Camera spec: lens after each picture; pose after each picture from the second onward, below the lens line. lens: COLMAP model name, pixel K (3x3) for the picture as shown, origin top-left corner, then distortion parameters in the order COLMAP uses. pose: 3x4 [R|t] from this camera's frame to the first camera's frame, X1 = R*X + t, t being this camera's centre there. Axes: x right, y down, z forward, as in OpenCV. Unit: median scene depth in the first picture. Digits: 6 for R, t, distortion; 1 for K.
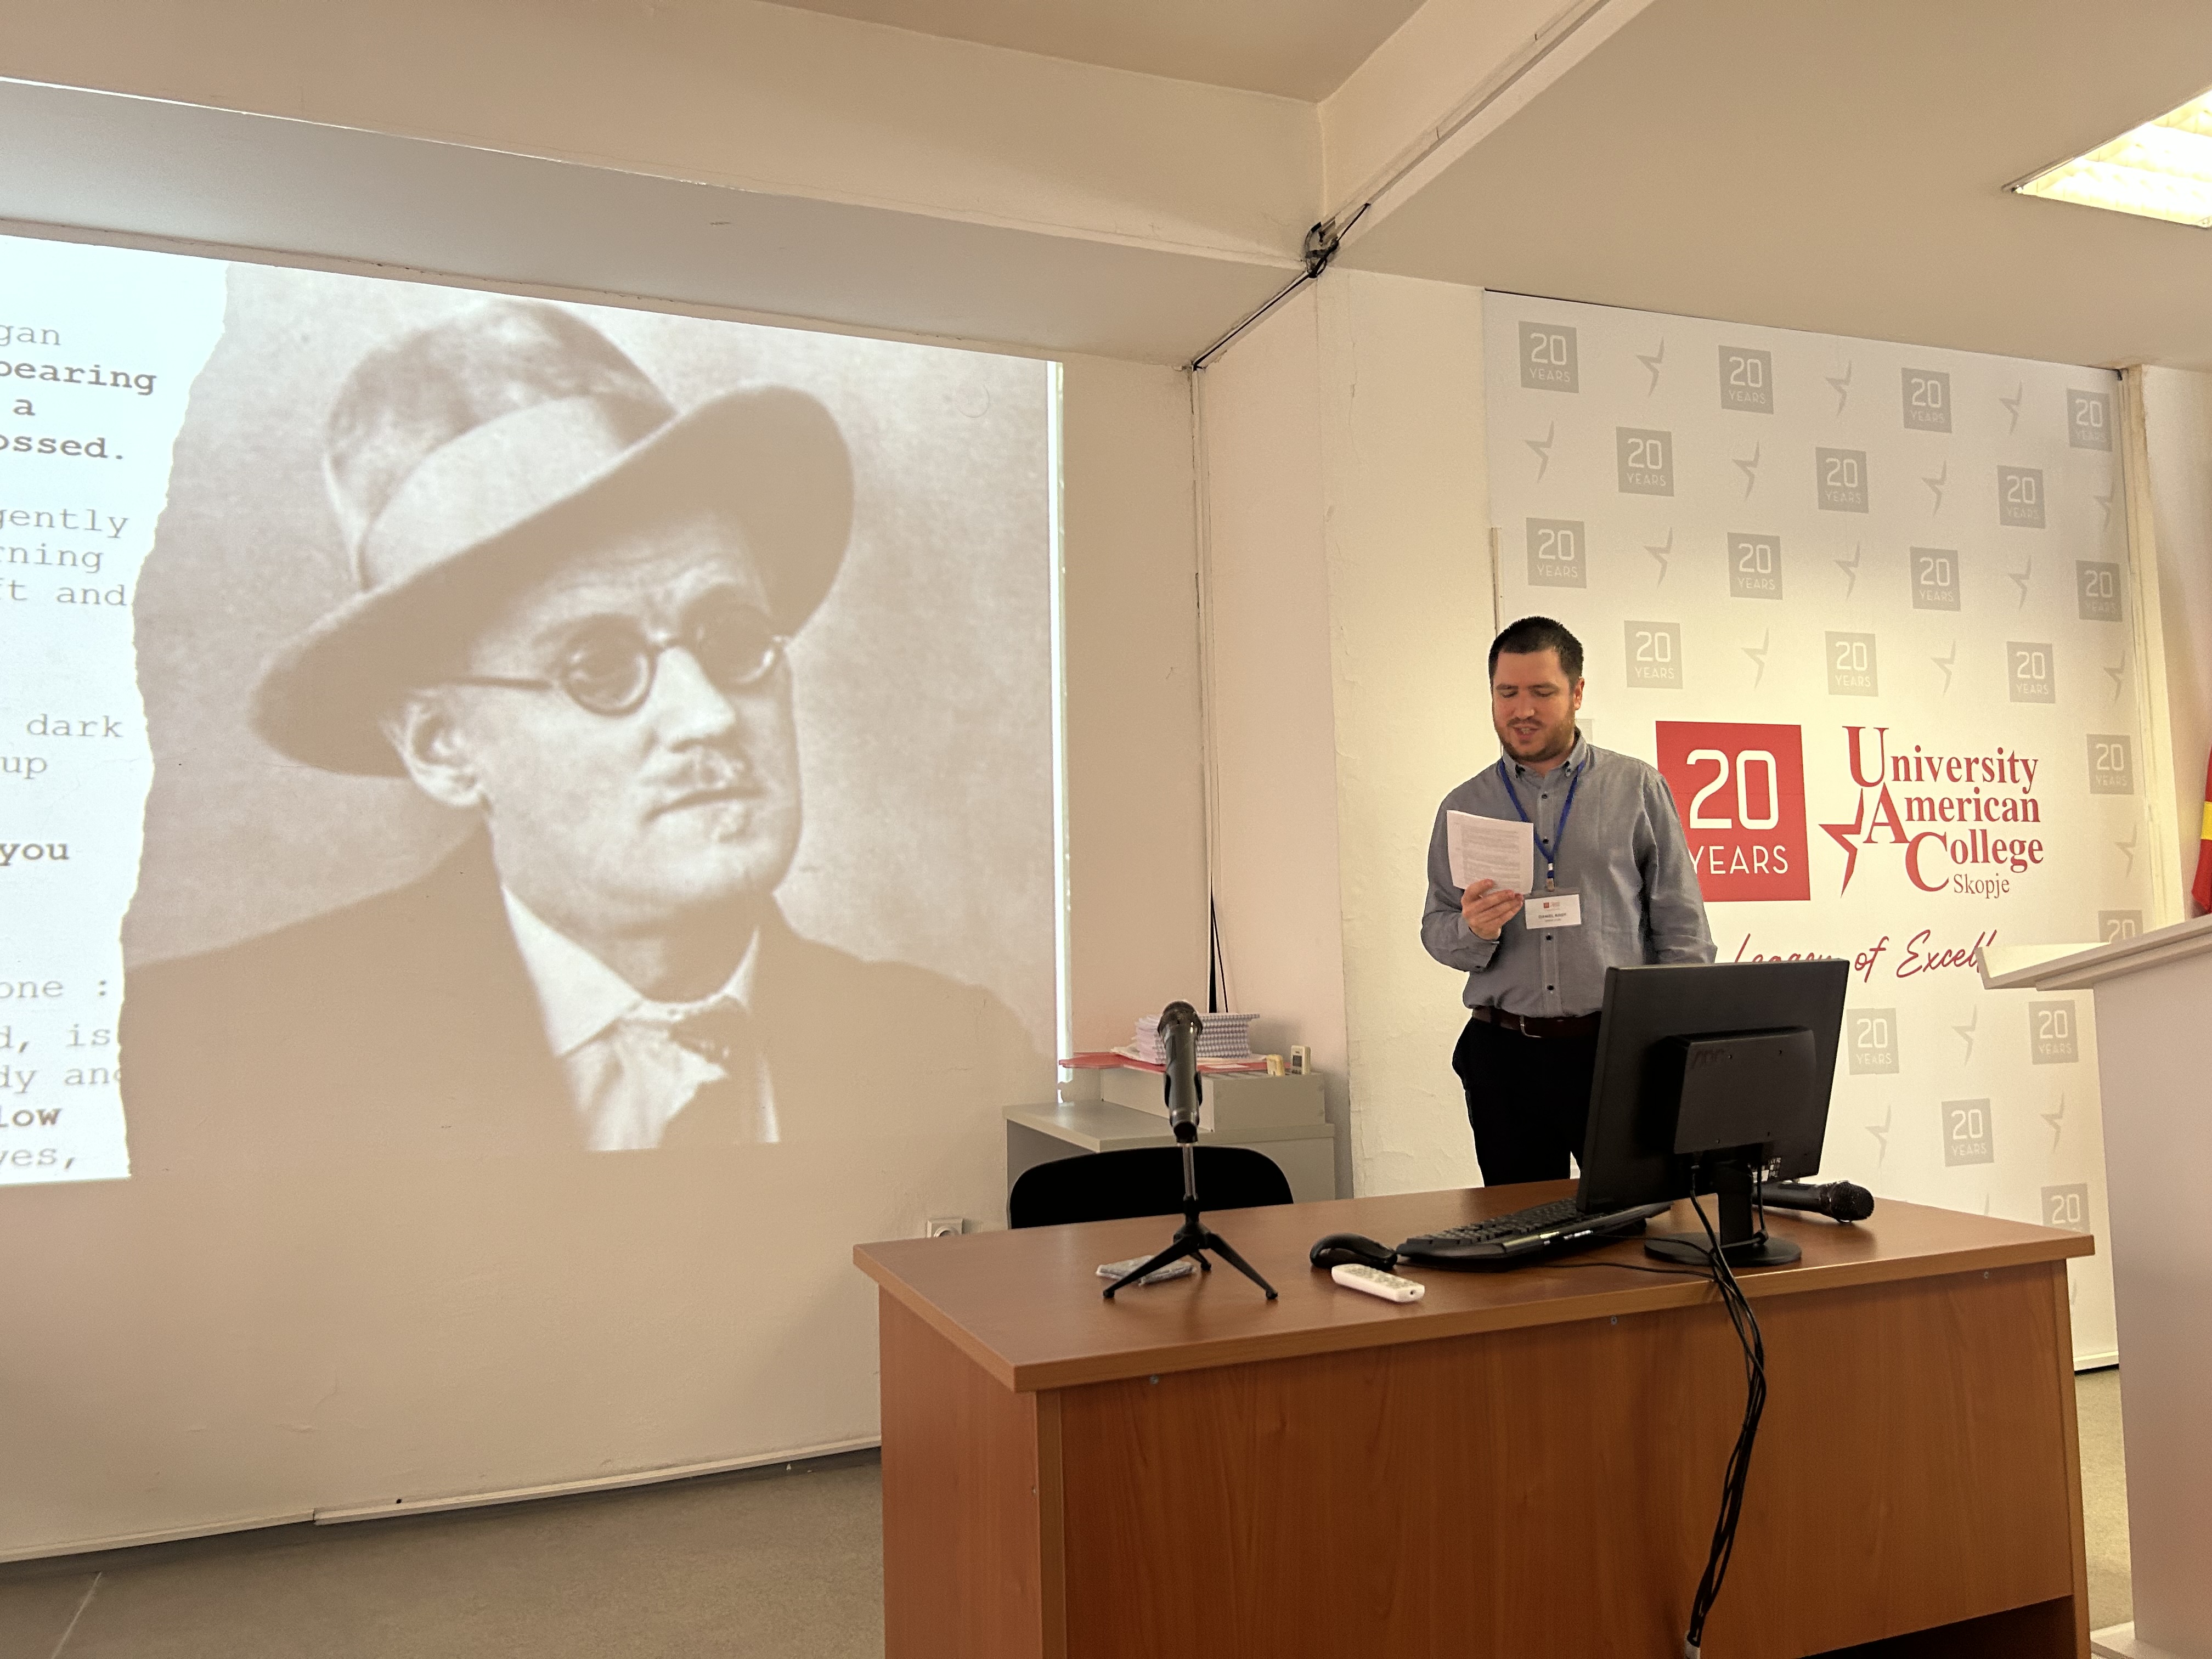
lens RADIAL K [[1653.1, 0, 1142.7], [0, 1653.1, 819.2], [0, 0, 1]] dist [0.078539, -0.097875]
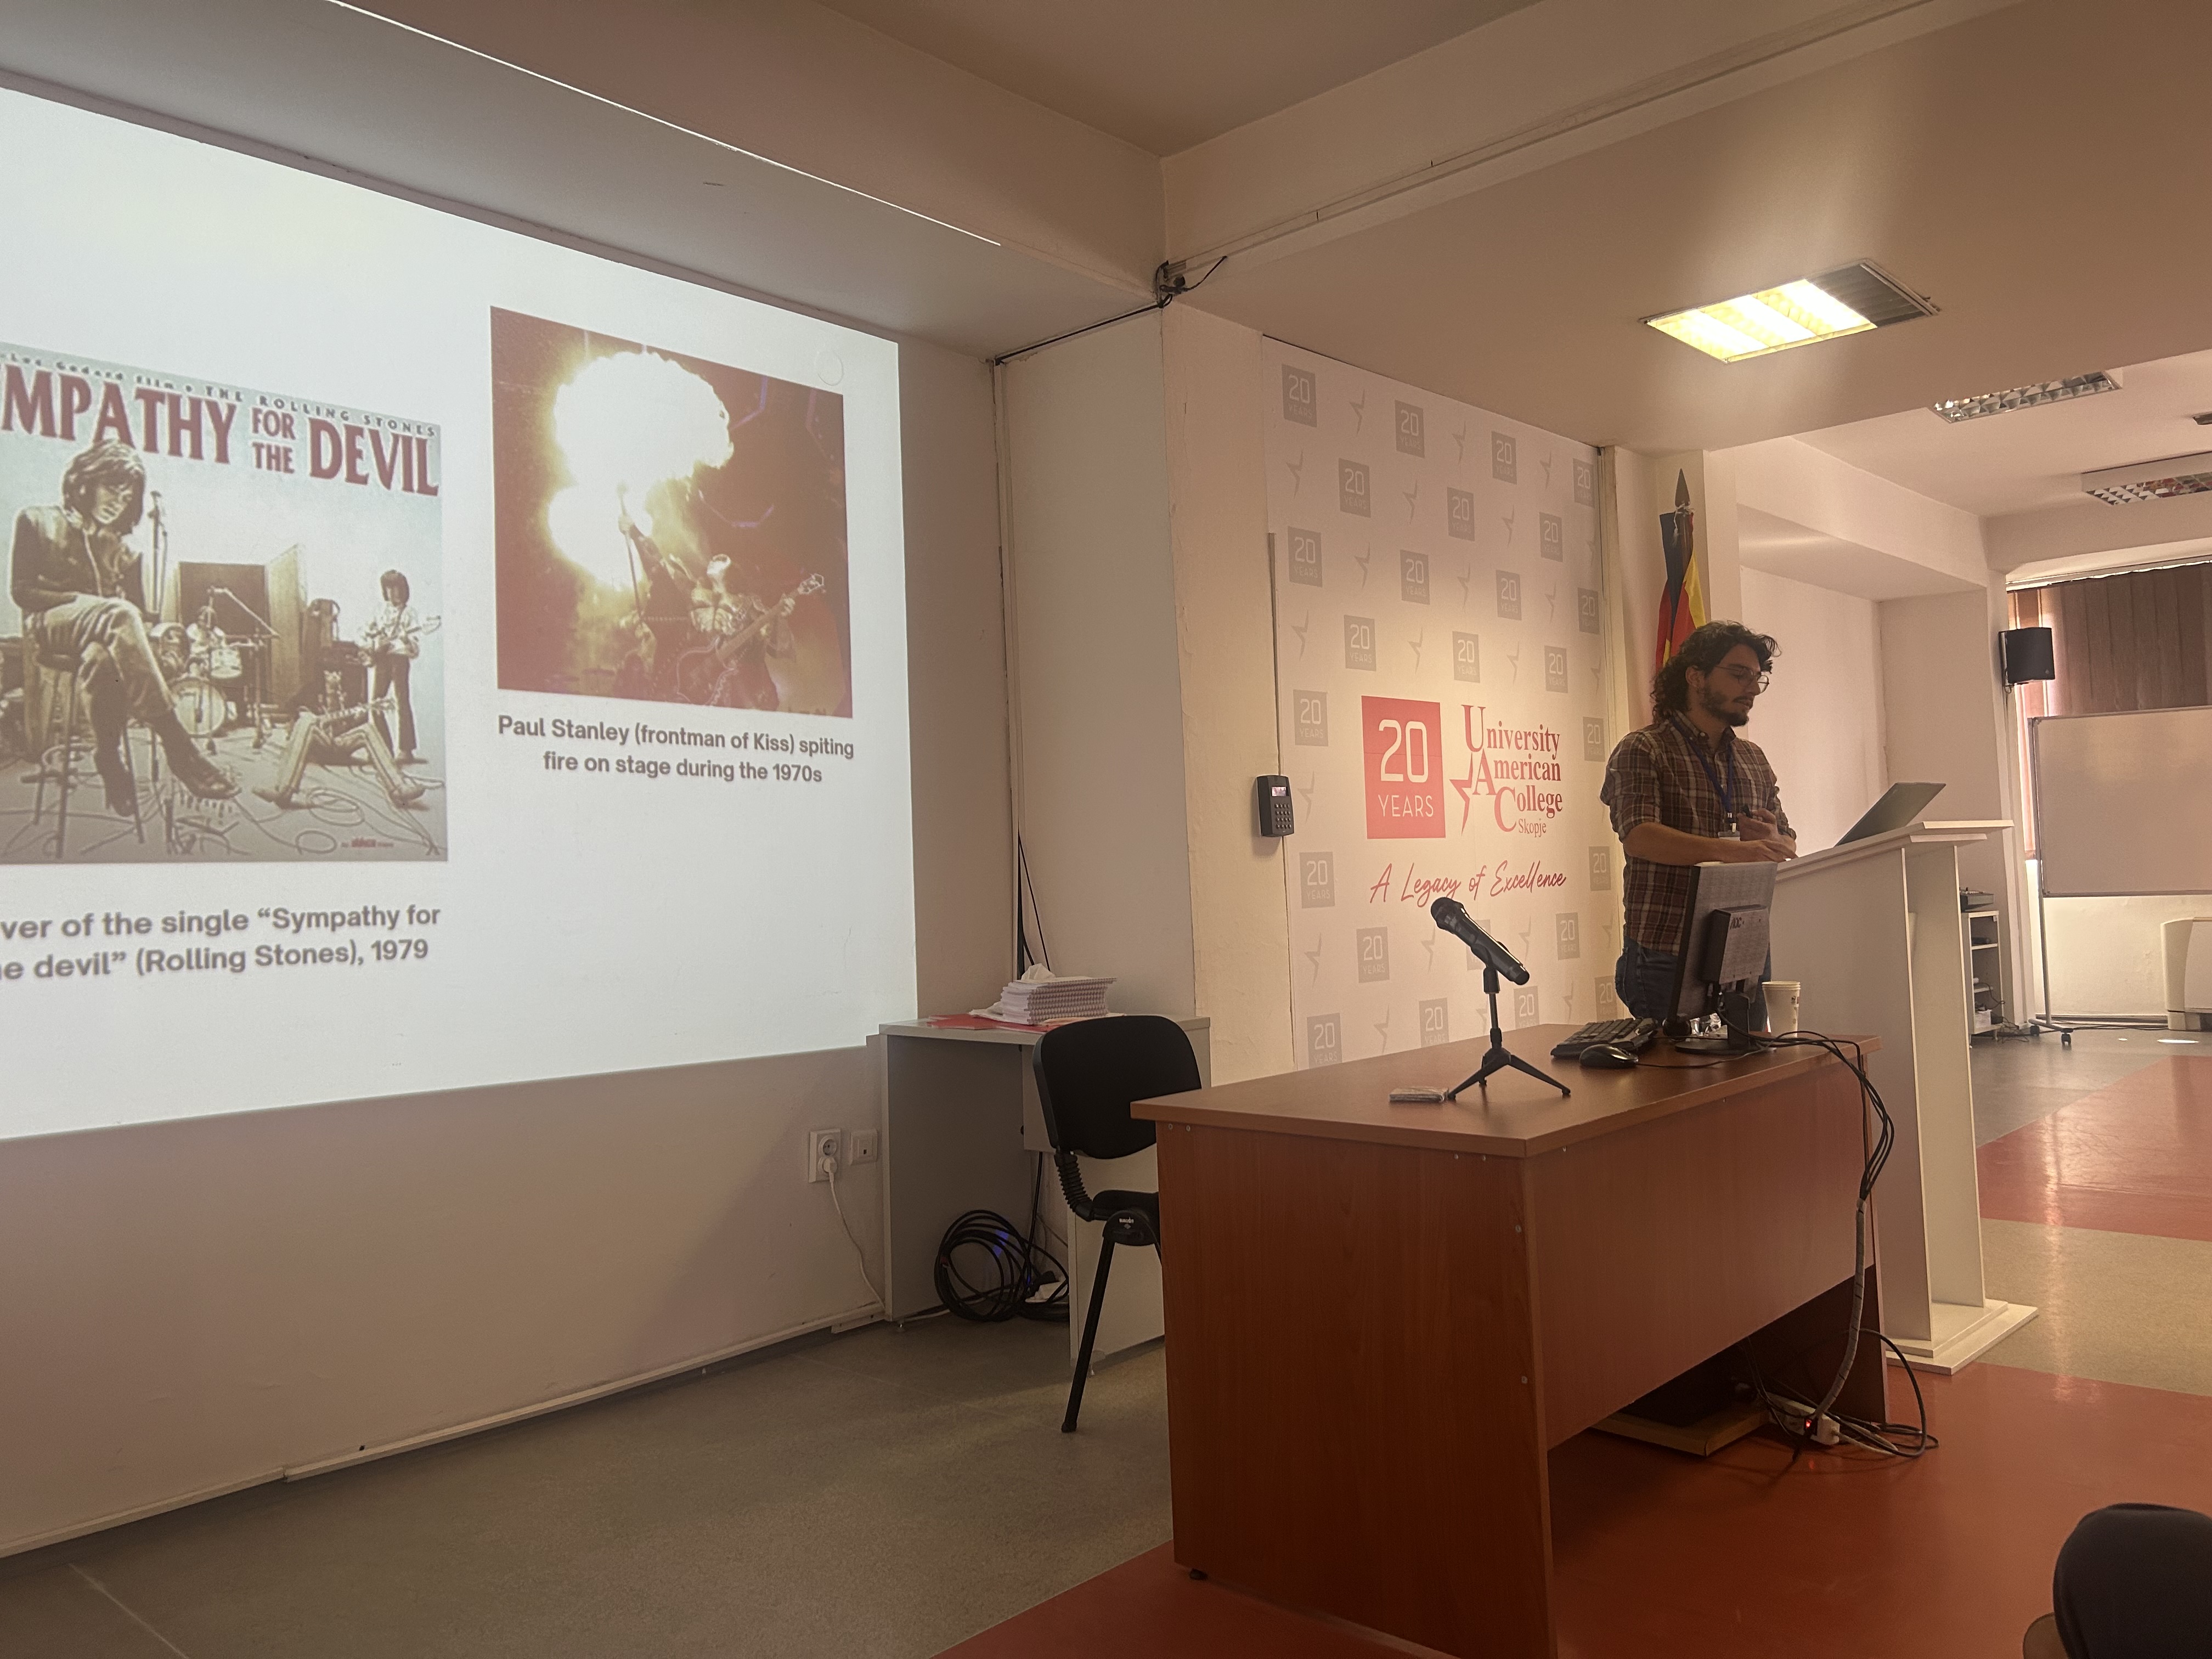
lens RADIAL K [[1653.1, 0, 1142.7], [0, 1653.1, 819.2], [0, 0, 1]] dist [0.078539, -0.097875]
pose [[0.896740, 0.004919, 0.442531, -0.375822], [-0.014742, 0.999715, 0.018762, 0.013098], [-0.442313, -0.023349, 0.896557, -0.052516]]
